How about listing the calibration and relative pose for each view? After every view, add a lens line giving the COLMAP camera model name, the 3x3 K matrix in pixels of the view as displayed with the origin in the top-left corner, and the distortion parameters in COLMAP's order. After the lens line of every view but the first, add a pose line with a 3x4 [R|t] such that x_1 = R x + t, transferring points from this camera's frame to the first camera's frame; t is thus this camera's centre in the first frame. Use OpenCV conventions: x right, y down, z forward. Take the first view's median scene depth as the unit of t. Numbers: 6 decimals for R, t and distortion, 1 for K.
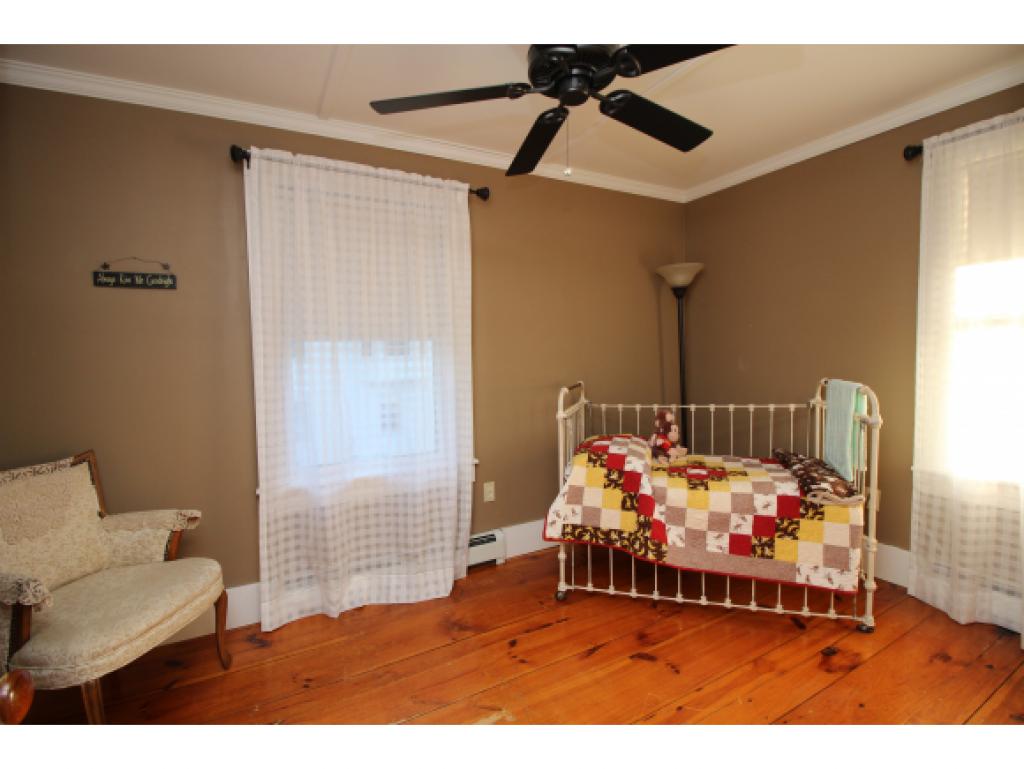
lens RADIAL K [[478.7, 0, 514.5], [0, 478.7, 378.0], [0, 0, 1]] dist [-0.002373, -0.000805]
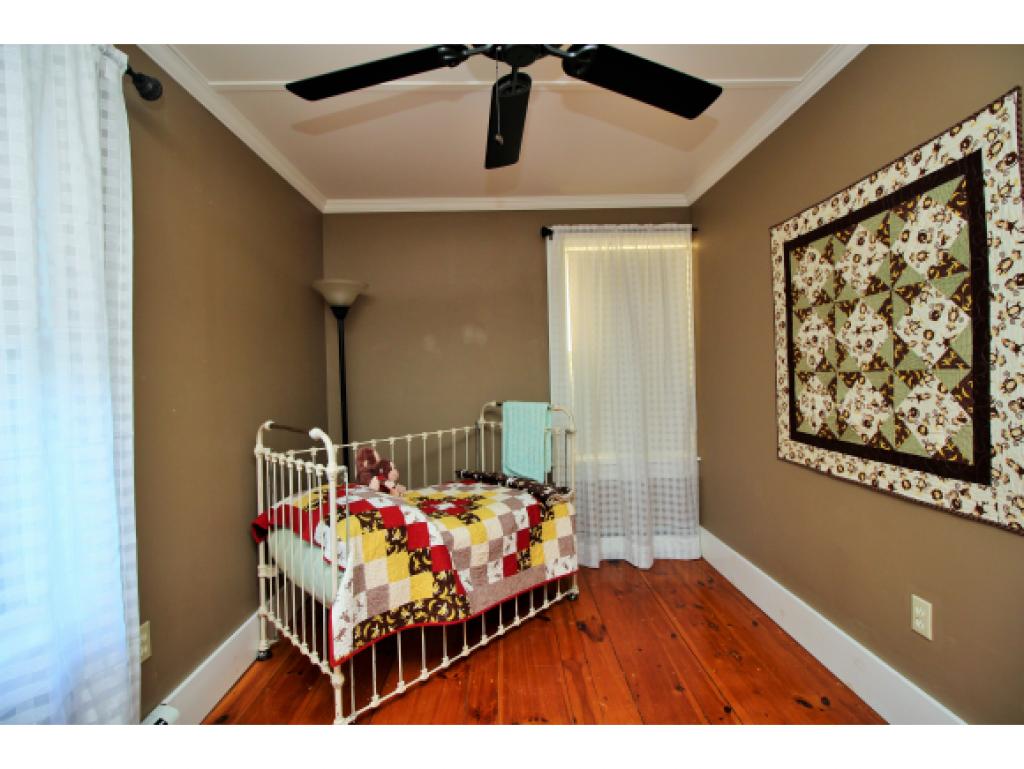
lens RADIAL K [[465.1, 0, 509.3], [0, 465.1, 384.3], [0, 0, 1]] dist [-0.000141, -0.000137]
pose [[0.488575, -0.006207, 0.872500, -0.382609], [0.076022, 0.996475, -0.035481, 0.000154], [-0.869204, 0.083664, 0.487324, 0.478795]]
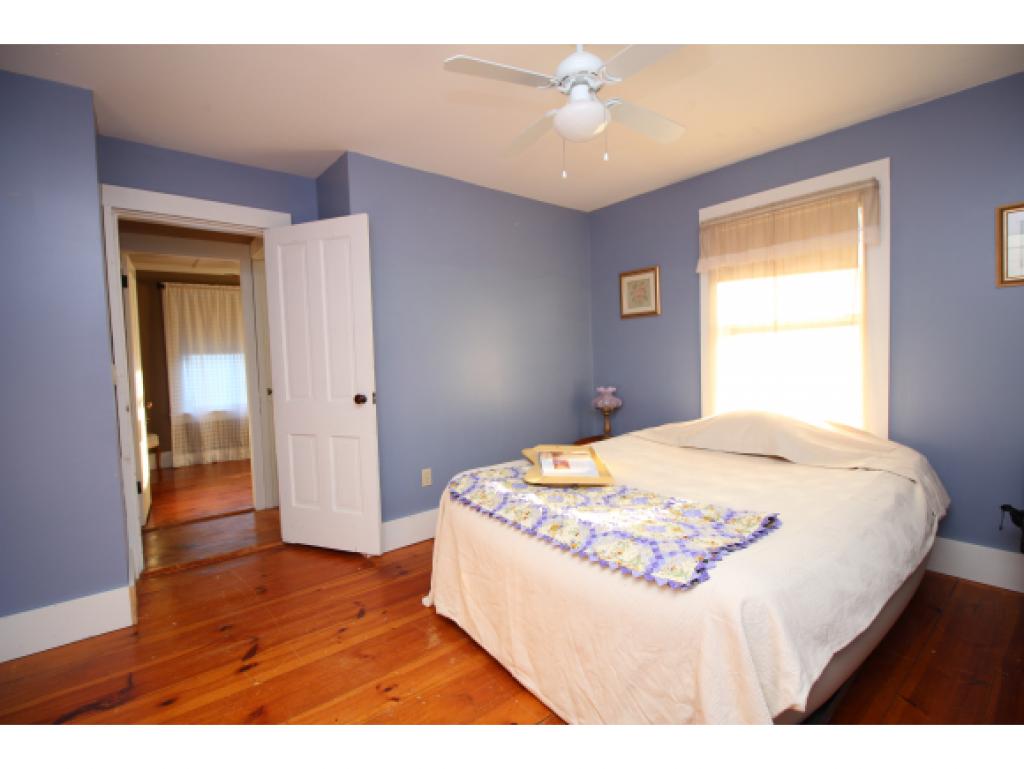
lens RADIAL K [[478.7, 0, 514.5], [0, 478.7, 378.0], [0, 0, 1]] dist [-0.002373, -0.000805]
pose [[0.994423, 0.001789, 0.105445, 0.086105], [-0.004375, 0.999695, 0.024299, -0.002159], [-0.105370, -0.024625, 0.994128, -0.145434]]
